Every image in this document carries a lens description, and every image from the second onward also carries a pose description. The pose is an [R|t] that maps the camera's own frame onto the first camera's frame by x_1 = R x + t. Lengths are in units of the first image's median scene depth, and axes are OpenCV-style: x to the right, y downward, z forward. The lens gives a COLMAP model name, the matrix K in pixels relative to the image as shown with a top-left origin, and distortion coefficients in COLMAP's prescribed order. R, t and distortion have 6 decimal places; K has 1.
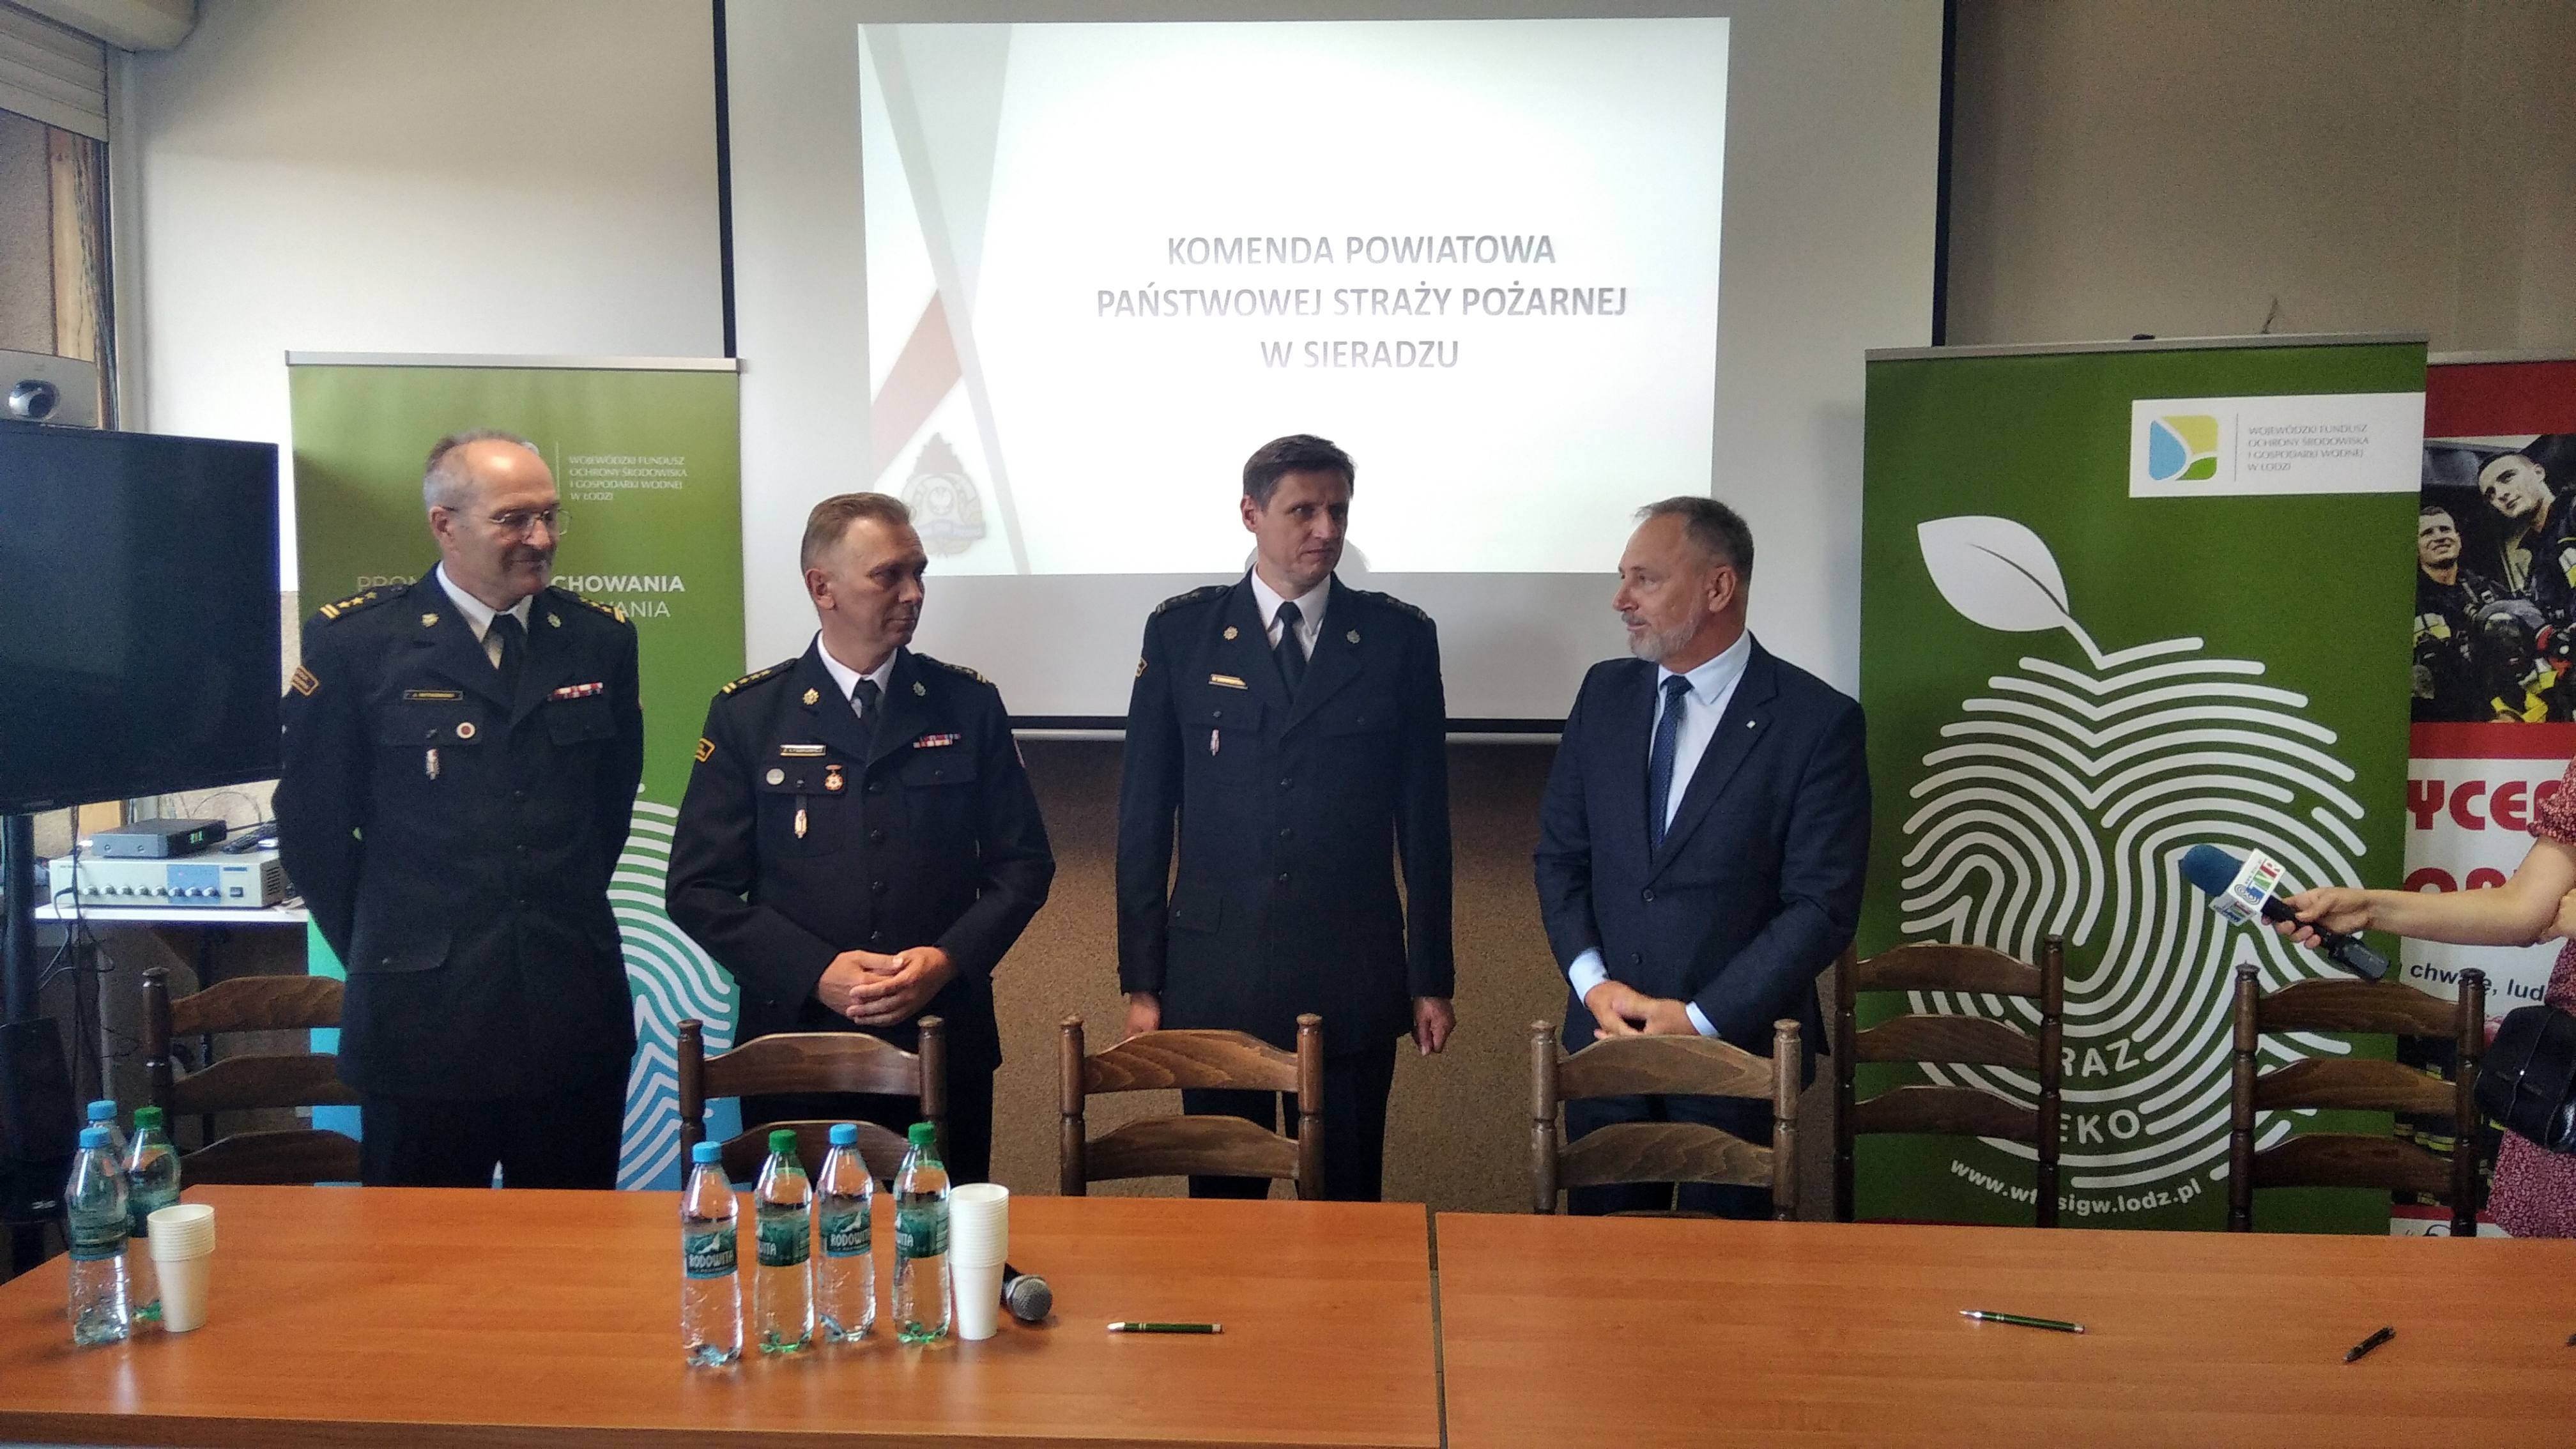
lens RADIAL K [[2099.8, 0, 1231.1], [0, 2099.8, 720.7], [0, 0, 1]] dist [0.085625, -0.140416]
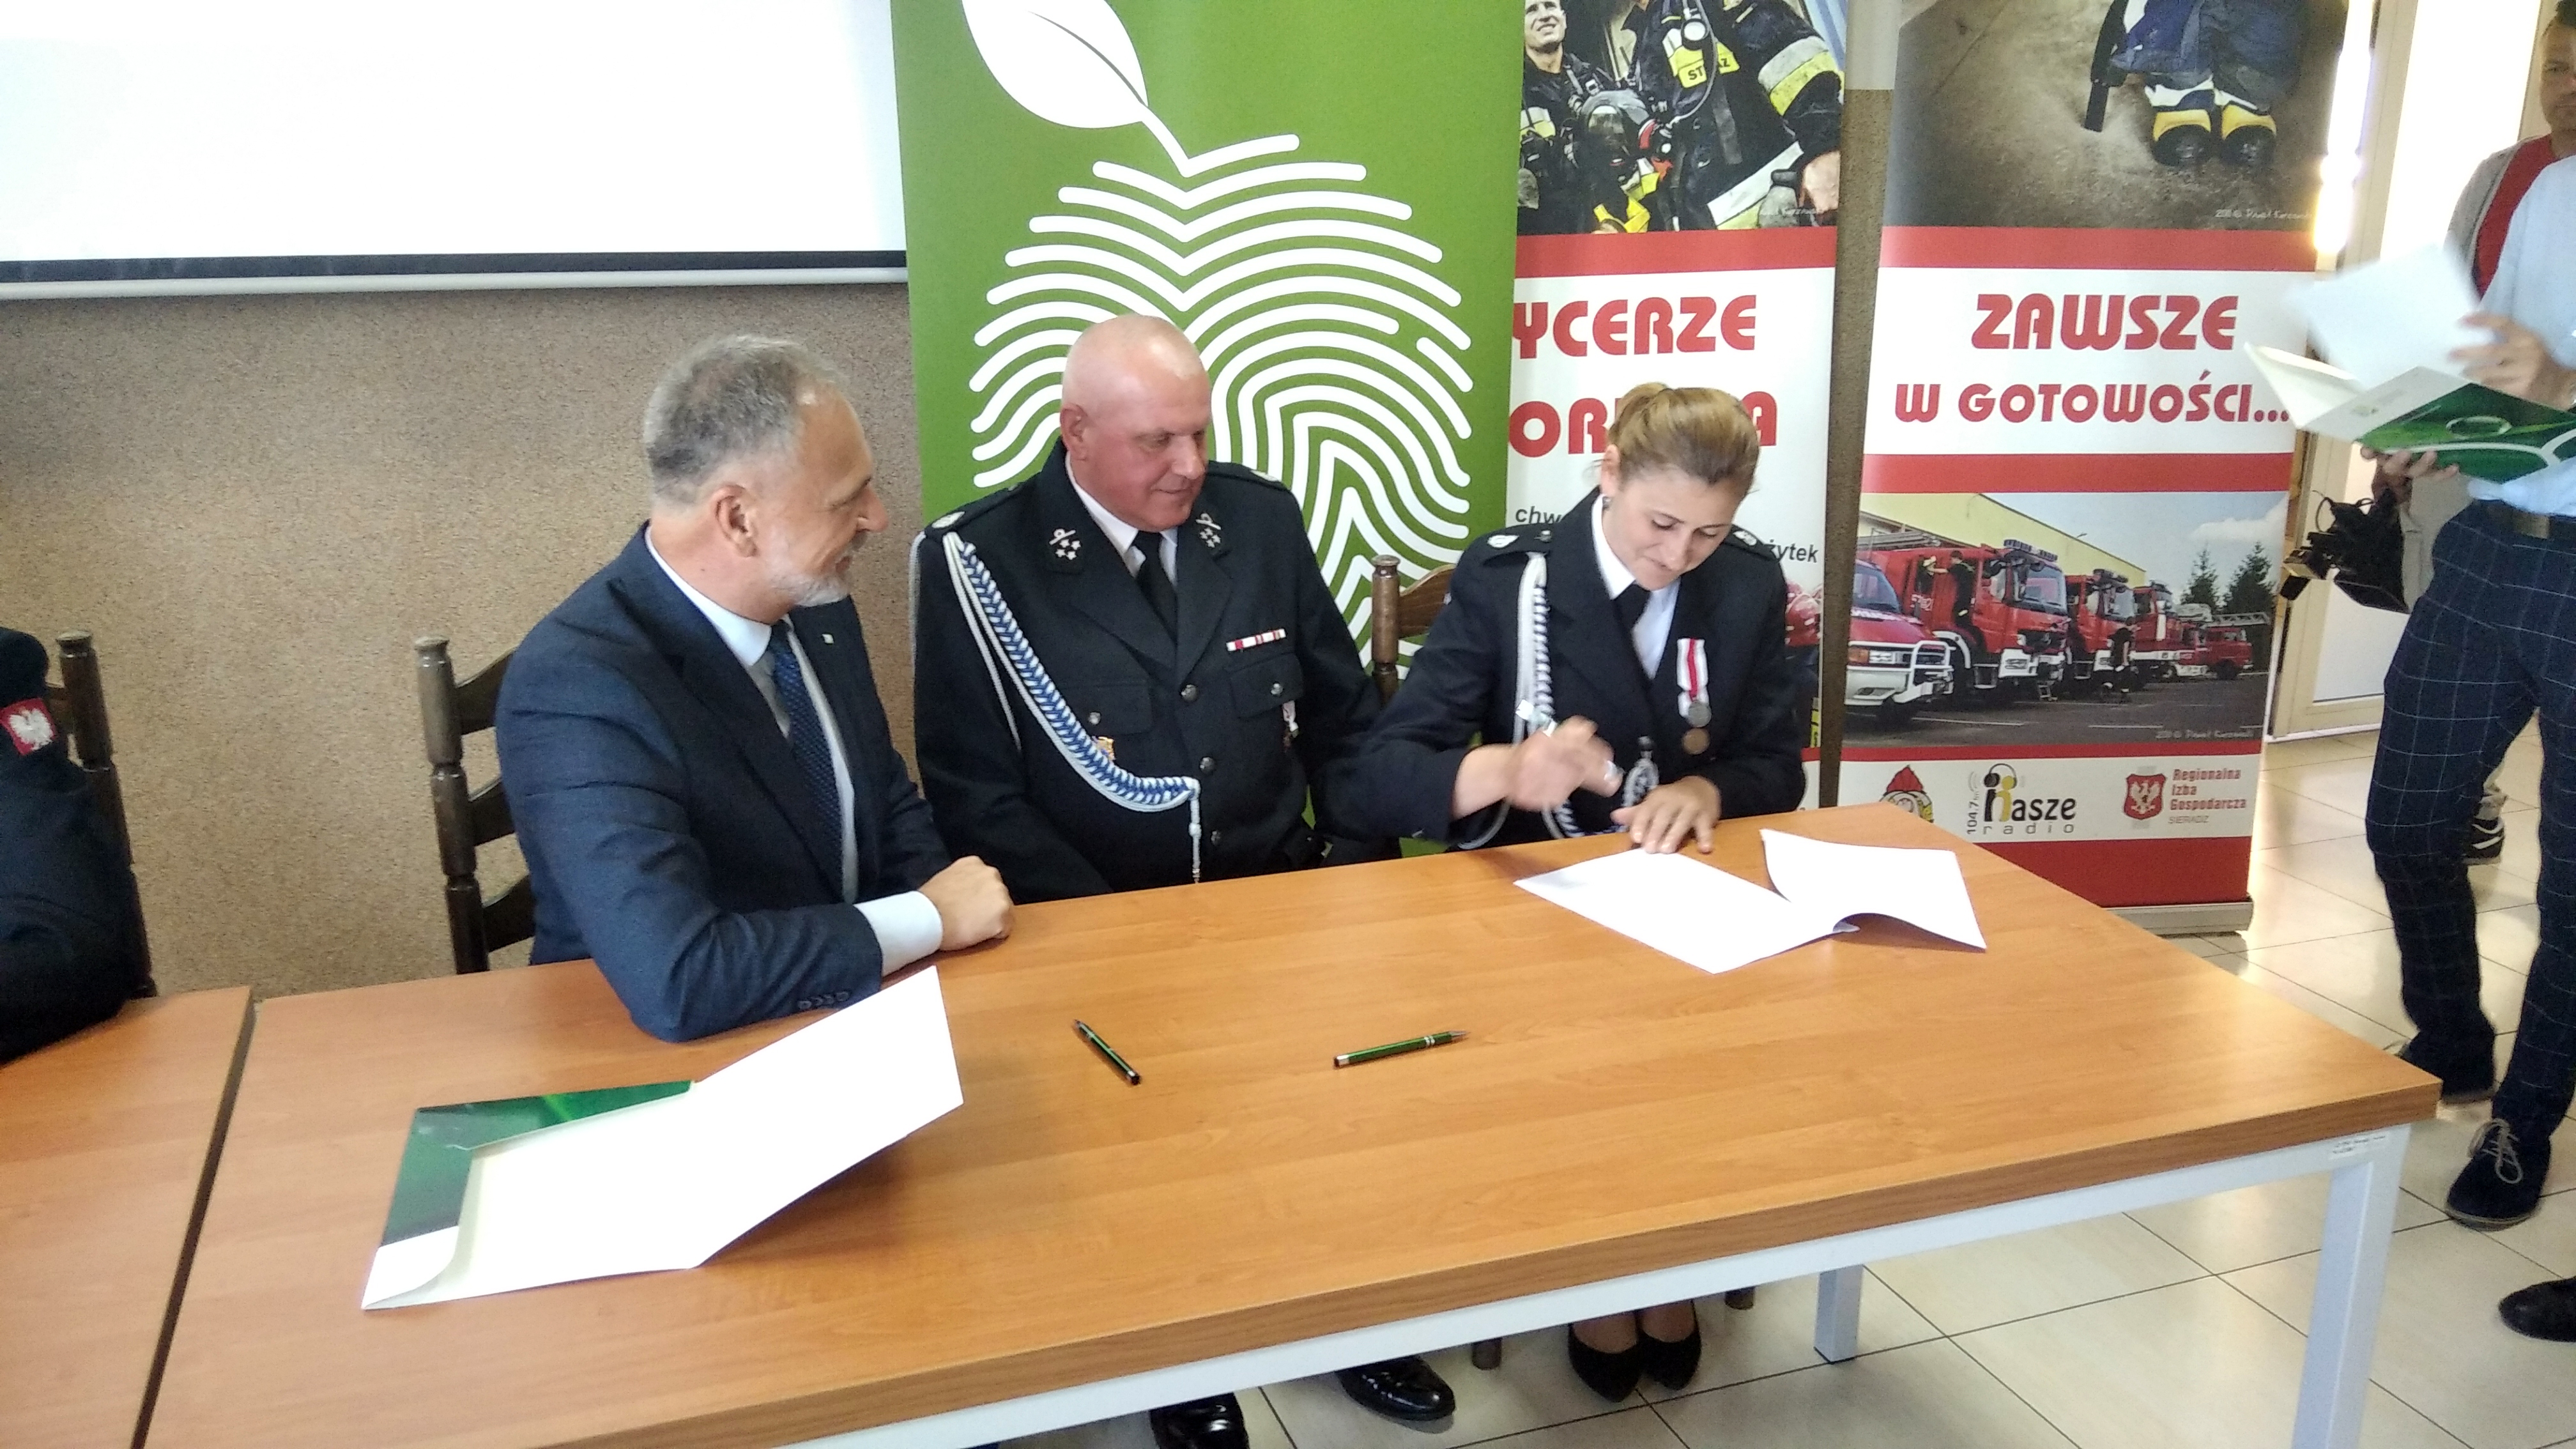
lens RADIAL K [[2084.9, 0, 1285.2], [0, 2084.9, 735.0], [0, 0, 1]] dist [0.084595, -0.149410]
pose [[0.919006, -0.110759, 0.378367, 0.112342], [0.028251, 0.975759, 0.217015, 0.011486], [-0.393231, -0.188749, 0.899857, 0.211602]]
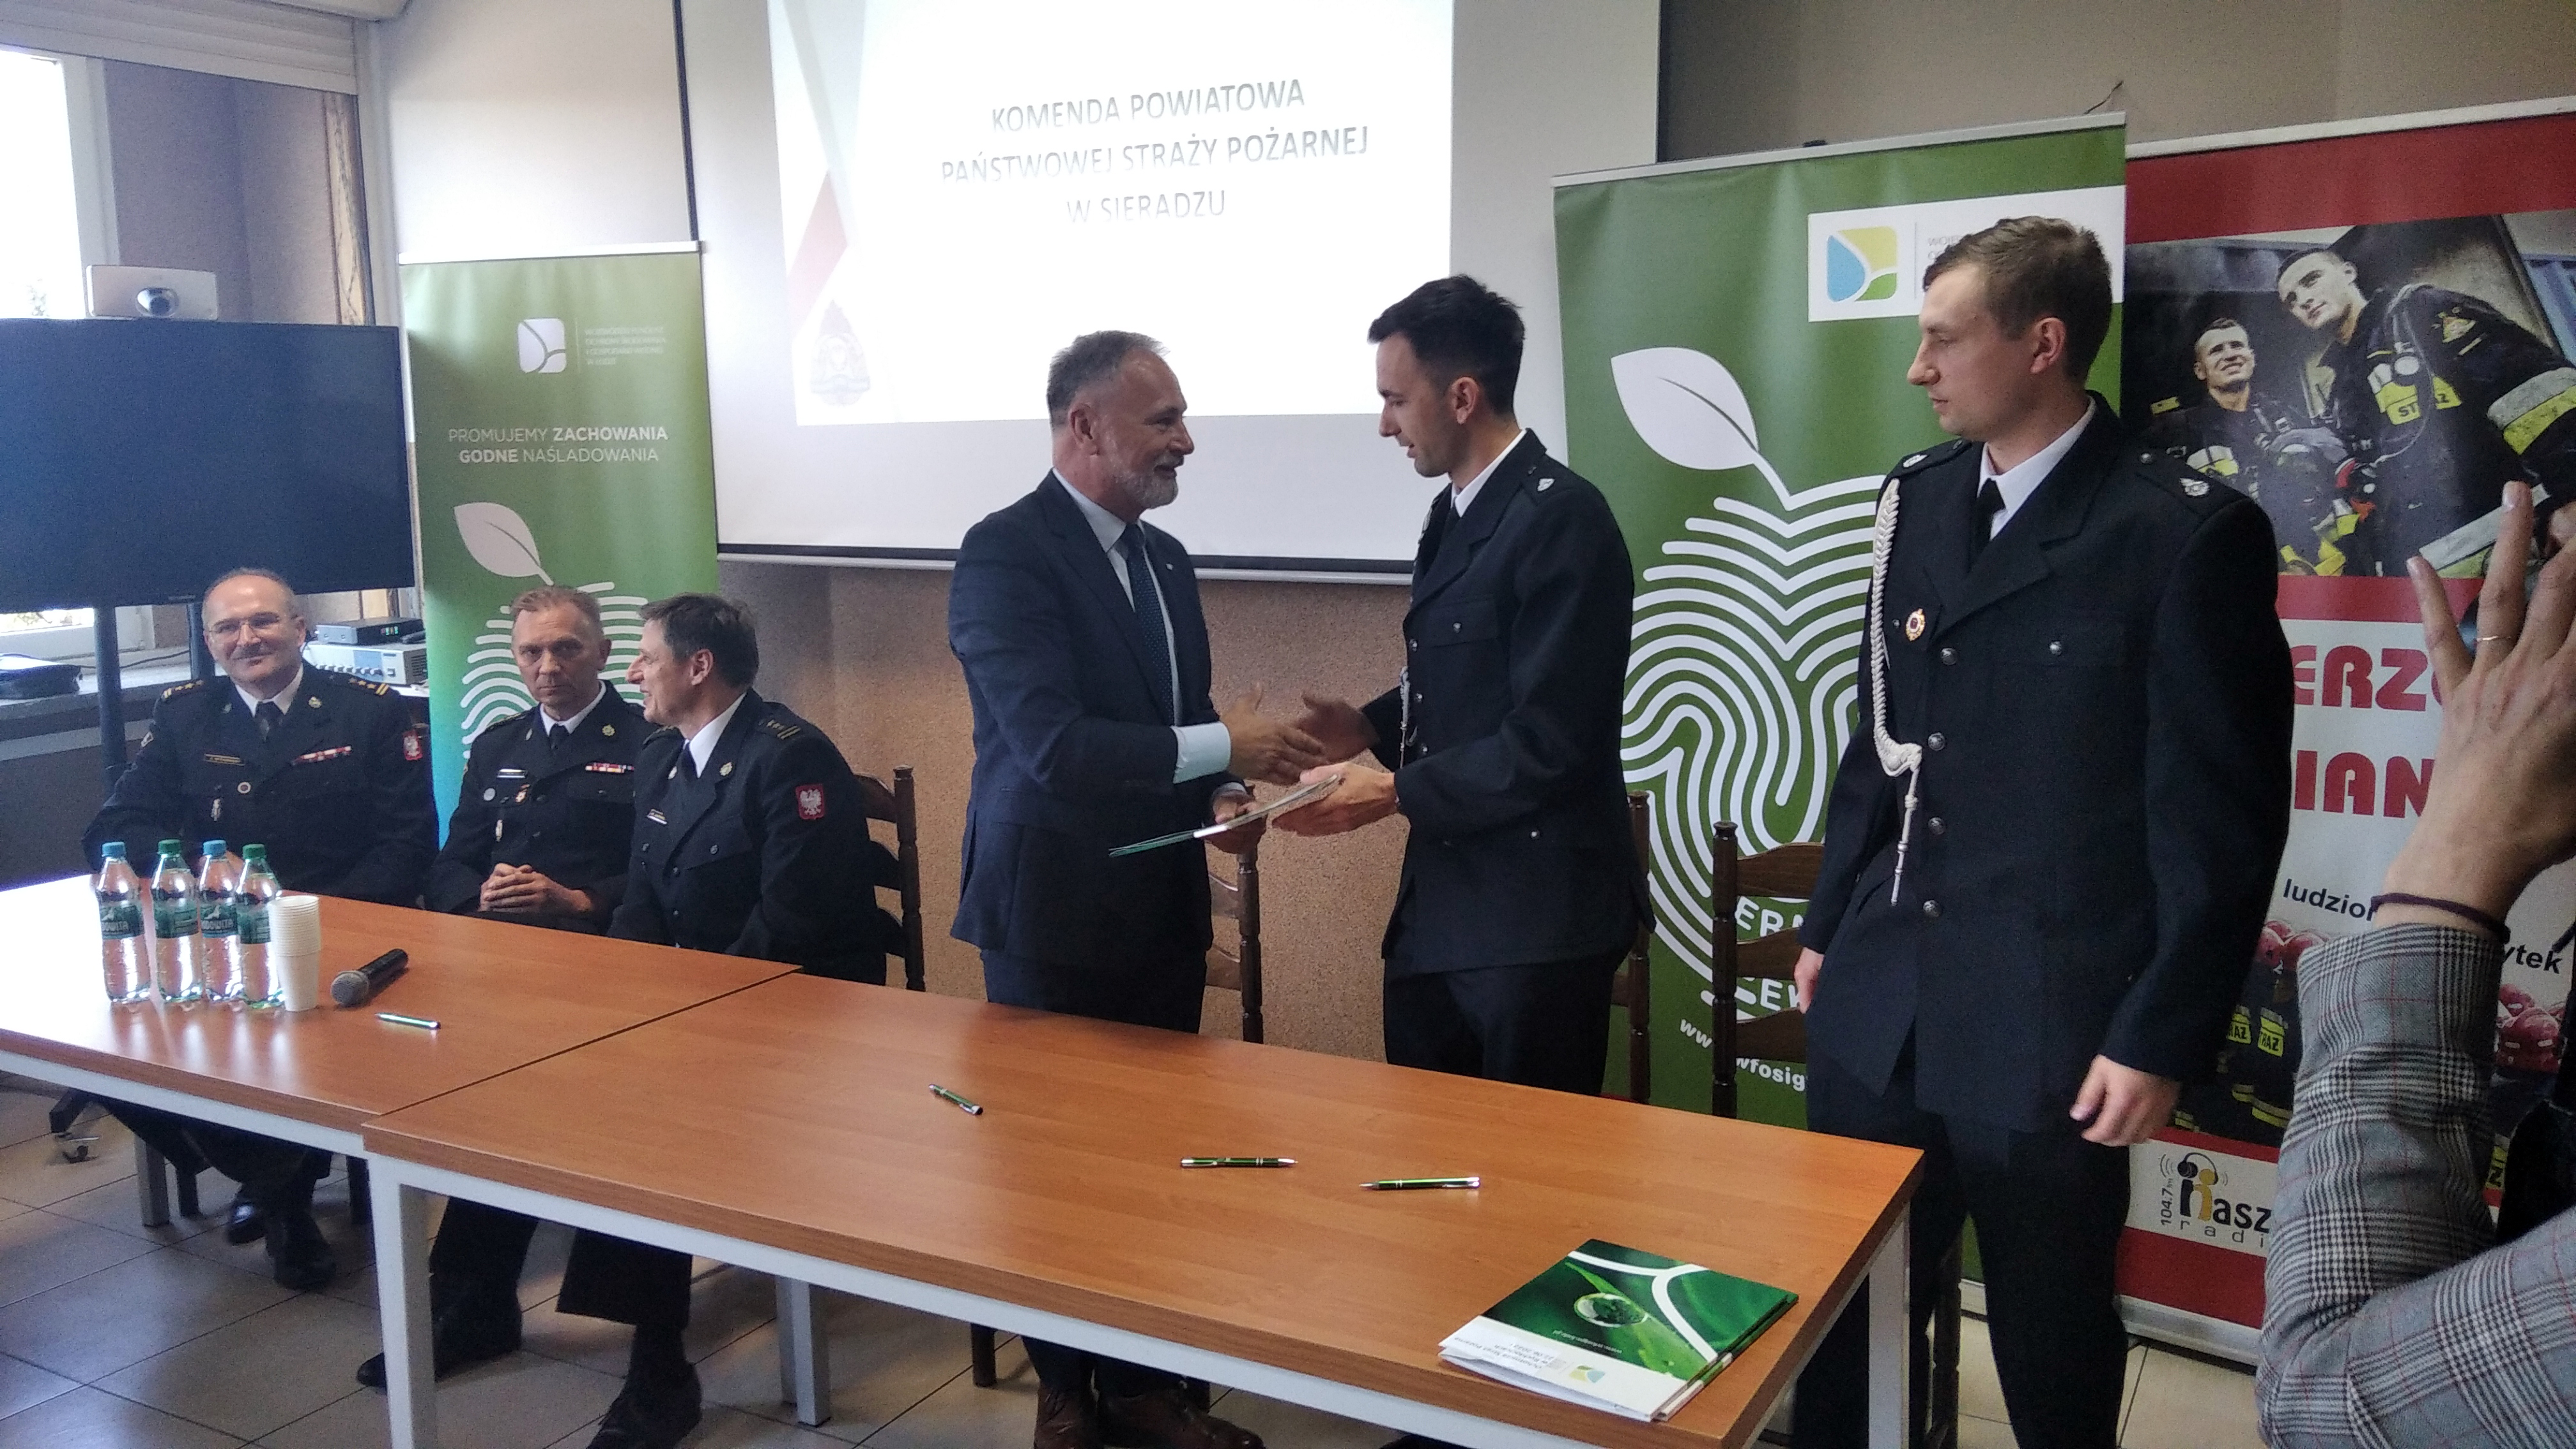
lens RADIAL K [[2084.9, 0, 1285.2], [0, 2084.9, 735.0], [0, 0, 1]] dist [0.084595, -0.149410]
pose [[0.898223, 0.052060, -0.436447, 0.606122], [-0.019620, 0.996720, 0.078511, 0.006059], [0.439102, -0.061957, 0.896298, 0.072276]]
